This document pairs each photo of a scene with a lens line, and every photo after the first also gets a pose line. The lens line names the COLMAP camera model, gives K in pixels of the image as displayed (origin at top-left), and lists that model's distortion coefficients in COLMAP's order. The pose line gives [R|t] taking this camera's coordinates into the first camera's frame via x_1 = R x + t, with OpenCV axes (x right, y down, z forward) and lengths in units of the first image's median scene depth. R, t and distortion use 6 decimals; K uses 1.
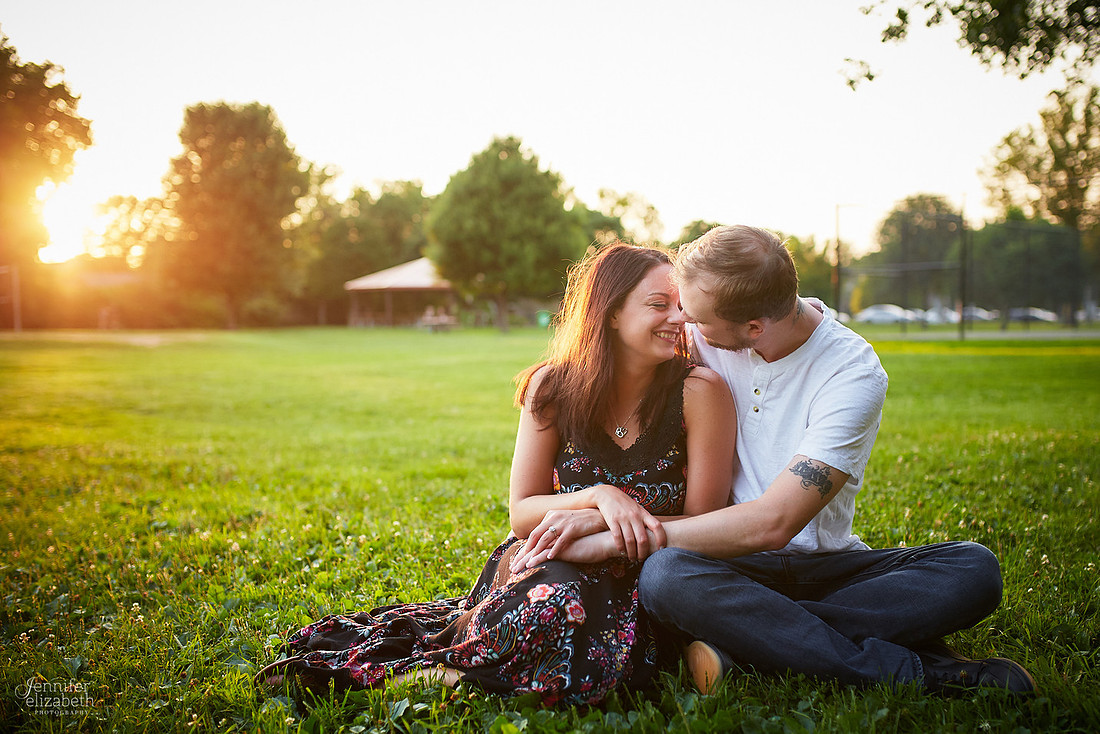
lens RADIAL K [[920.9, 0, 544.7], [0, 920.9, 325.6], [0, 0, 1]] dist [-0.042948, 0.013005]
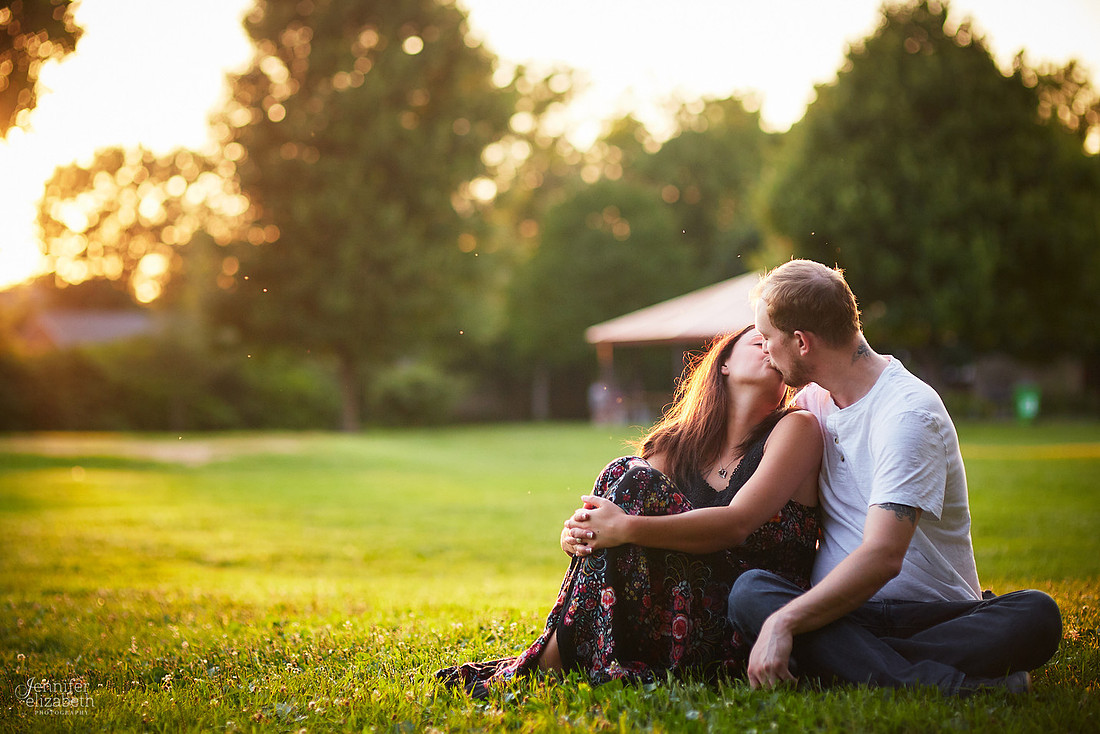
lens RADIAL K [[920.9, 0, 544.7], [0, 920.9, 325.6], [0, 0, 1]] dist [-0.042948, 0.013005]
pose [[0.989292, -0.021722, -0.144321, -0.176312], [0.010947, 0.997120, -0.075043, -0.013625], [0.145536, 0.072659, 0.986681, 0.553263]]
